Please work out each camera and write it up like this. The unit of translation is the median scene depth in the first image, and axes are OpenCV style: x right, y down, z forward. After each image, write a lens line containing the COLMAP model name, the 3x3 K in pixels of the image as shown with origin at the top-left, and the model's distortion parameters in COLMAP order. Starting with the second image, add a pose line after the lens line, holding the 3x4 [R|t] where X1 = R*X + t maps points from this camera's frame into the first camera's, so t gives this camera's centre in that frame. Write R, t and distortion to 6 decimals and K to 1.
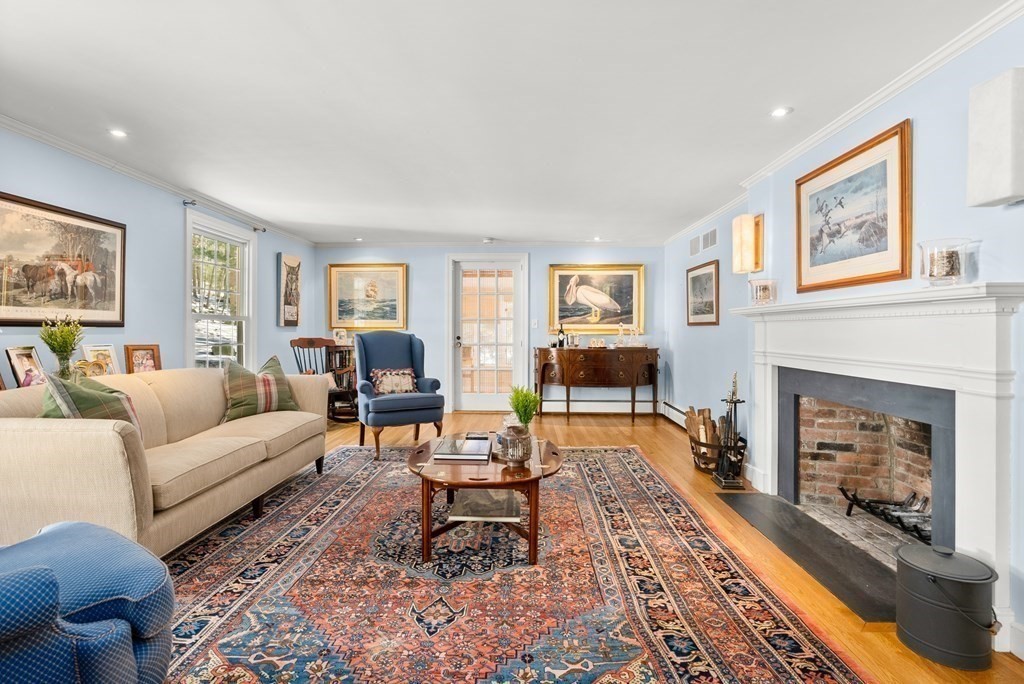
lens RADIAL K [[482.0, 0, 508.1], [0, 482.0, 334.6], [0, 0, 1]] dist [-0.005525, 0.001722]
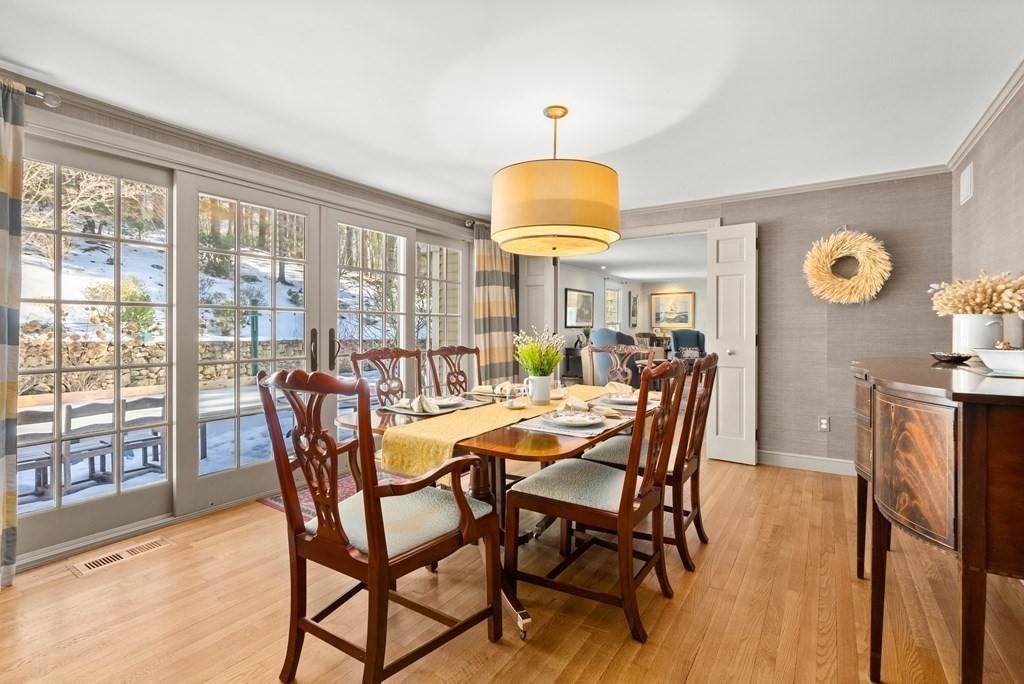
lens RADIAL K [[482.0, 0, 513.3], [0, 482.0, 334.4], [0, 0, 1]] dist [-0.005525, 0.001722]
pose [[0.854559, -0.001714, -0.519351, 0.324772], [0.002242, 0.999997, 0.000388, 0.022403], [0.519349, -0.001496, 0.854561, -1.966599]]
